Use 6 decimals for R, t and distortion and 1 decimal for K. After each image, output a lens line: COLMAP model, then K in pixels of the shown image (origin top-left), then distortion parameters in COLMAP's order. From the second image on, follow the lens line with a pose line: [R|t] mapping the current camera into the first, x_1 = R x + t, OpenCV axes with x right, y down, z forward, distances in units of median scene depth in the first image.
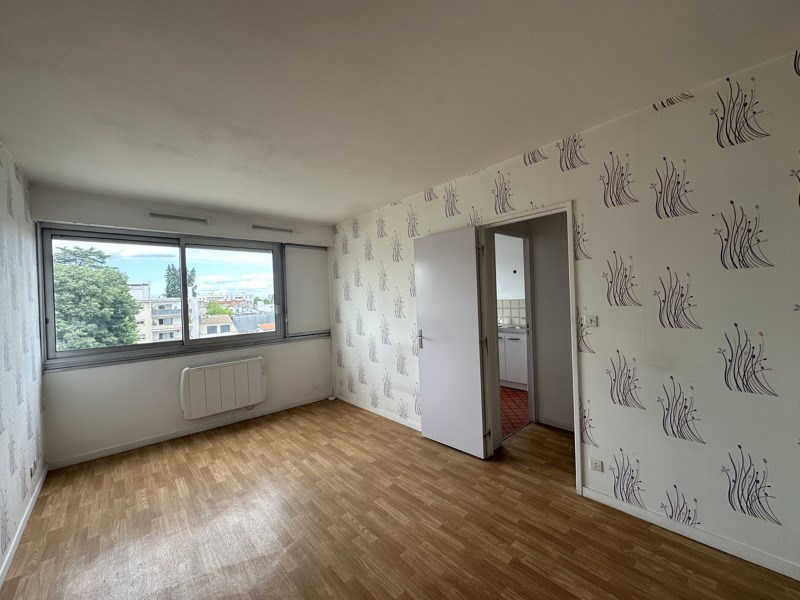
lens RADIAL K [[314.7, 0, 400.4], [0, 314.7, 298.4], [0, 0, 1]] dist [-0.002560, 0.000271]
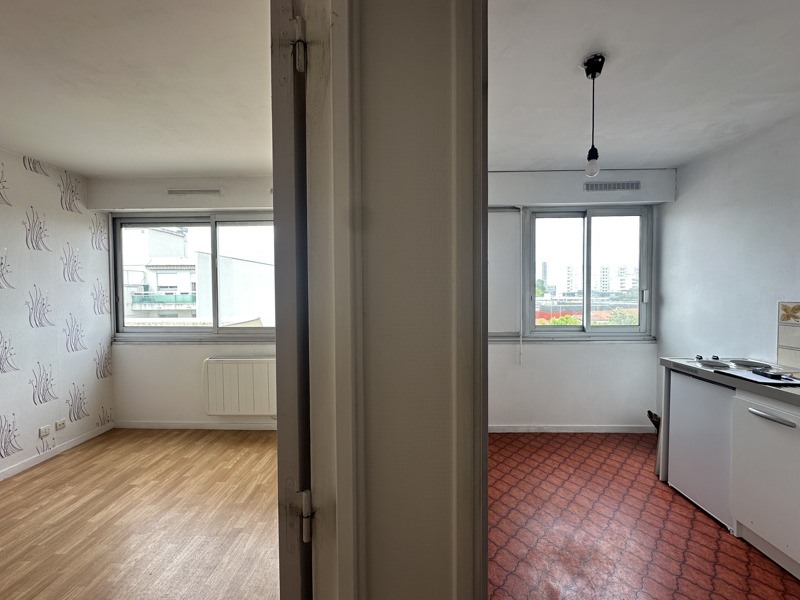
lens RADIAL K [[314.7, 0, 397.5], [0, 314.7, 299.0], [0, 0, 1]] dist [-0.002560, 0.000271]
pose [[0.726476, 0.046211, -0.685636, 0.366632], [-0.022861, 0.998809, 0.043096, -0.002061], [0.686811, -0.015634, 0.726667, 0.772813]]
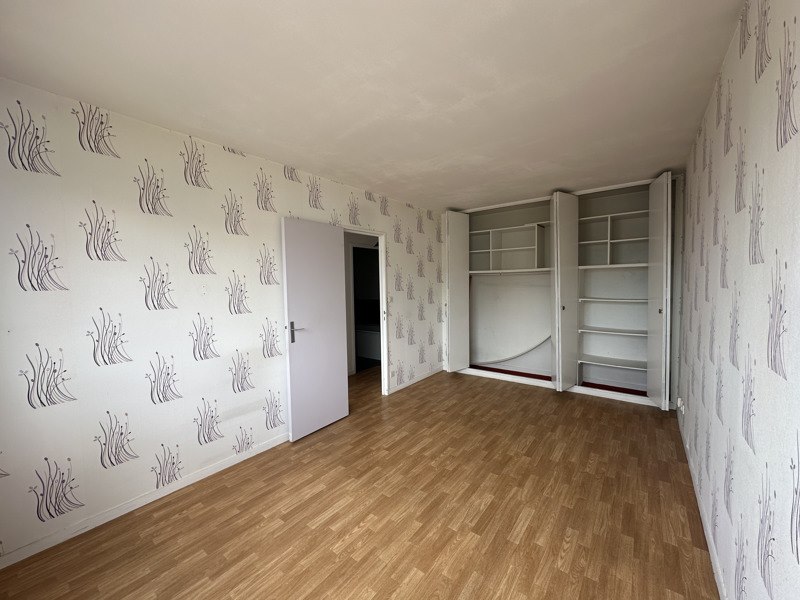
lens RADIAL K [[314.7, 0, 395.8], [0, 314.7, 299.7], [0, 0, 1]] dist [-0.002560, 0.000271]
pose [[-0.160163, -0.005201, 0.987077, -0.860441], [0.028488, 0.999545, 0.009889, 0.037431], [-0.986679, 0.029704, -0.159942, 0.858564]]
